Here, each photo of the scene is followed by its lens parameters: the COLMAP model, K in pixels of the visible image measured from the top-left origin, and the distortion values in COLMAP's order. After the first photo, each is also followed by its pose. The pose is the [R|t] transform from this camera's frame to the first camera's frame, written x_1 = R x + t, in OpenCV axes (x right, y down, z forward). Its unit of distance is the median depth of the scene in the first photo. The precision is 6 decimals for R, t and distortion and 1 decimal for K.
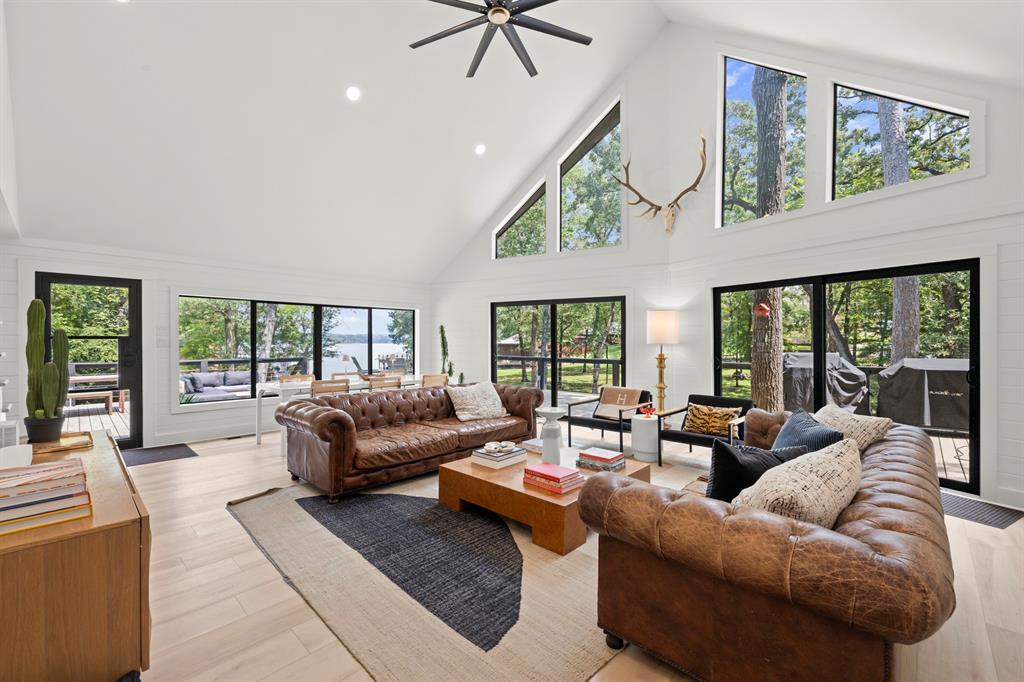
lens RADIAL K [[430.6, 0, 502.2], [0, 430.6, 342.8], [0, 0, 1]] dist [-0.000140, -0.000716]
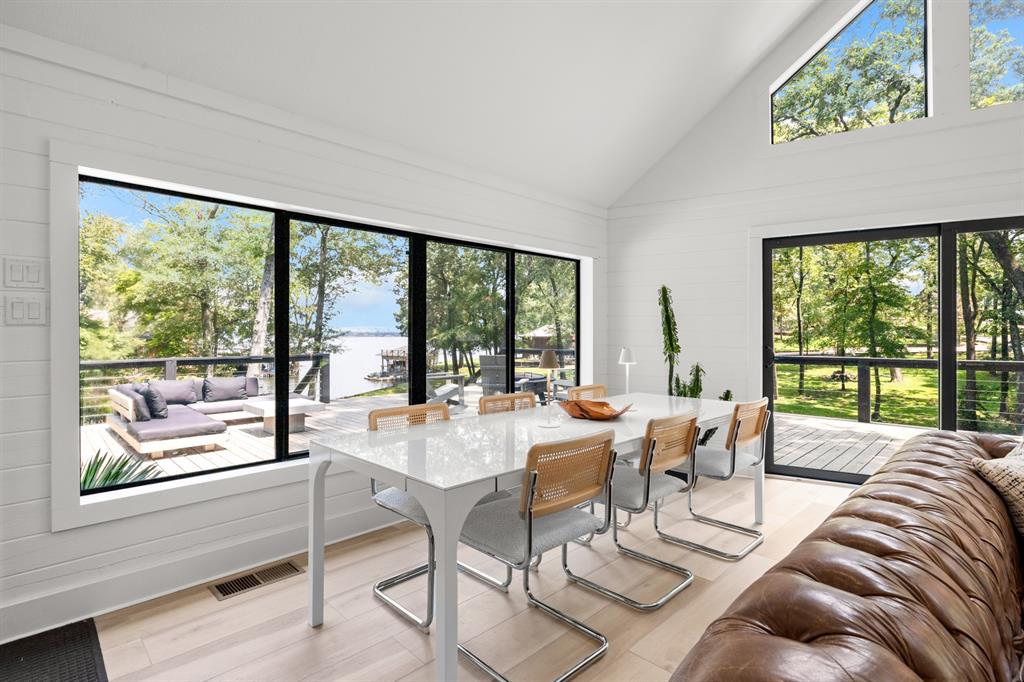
lens RADIAL K [[497.8, 0, 504.6], [0, 497.8, 333.6], [0, 0, 1]] dist [-0.003661, 0.001510]
pose [[0.999706, -0.000817, -0.024214, -0.346051], [0.000705, 0.999989, -0.004627, 0.014589], [0.024218, 0.004609, 0.999696, 0.524873]]
